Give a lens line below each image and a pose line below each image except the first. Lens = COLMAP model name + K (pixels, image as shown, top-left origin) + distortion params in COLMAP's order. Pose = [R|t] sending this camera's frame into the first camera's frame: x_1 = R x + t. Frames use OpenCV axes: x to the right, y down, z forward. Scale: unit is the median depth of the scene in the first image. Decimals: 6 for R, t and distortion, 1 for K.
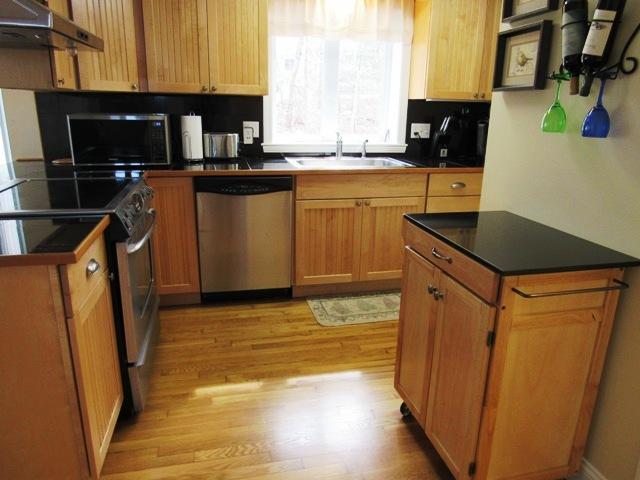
lens RADIAL K [[458.3, 0, 322.6], [0, 458.3, 240.6], [0, 0, 1]] dist [-0.018467, 0.002455]
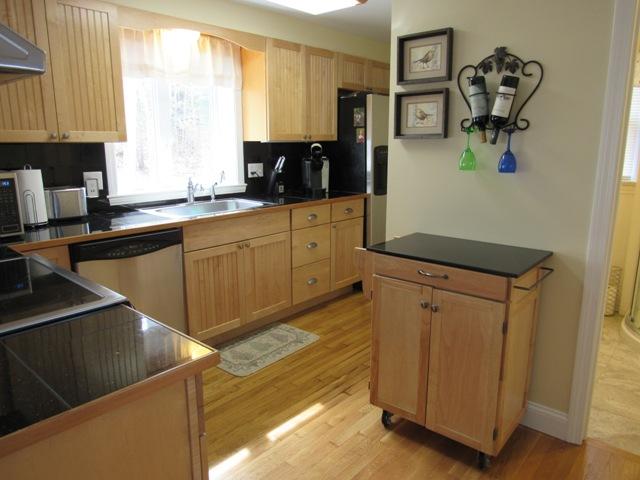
lens RADIAL K [[458.3, 0, 321.1], [0, 458.3, 241.9], [0, 0, 1]] dist [-0.018467, 0.002455]
pose [[0.809557, -0.146615, 0.568437, -0.345571], [0.182310, 0.983223, -0.006044, -0.052852], [-0.558014, 0.108524, 0.822704, 0.079868]]
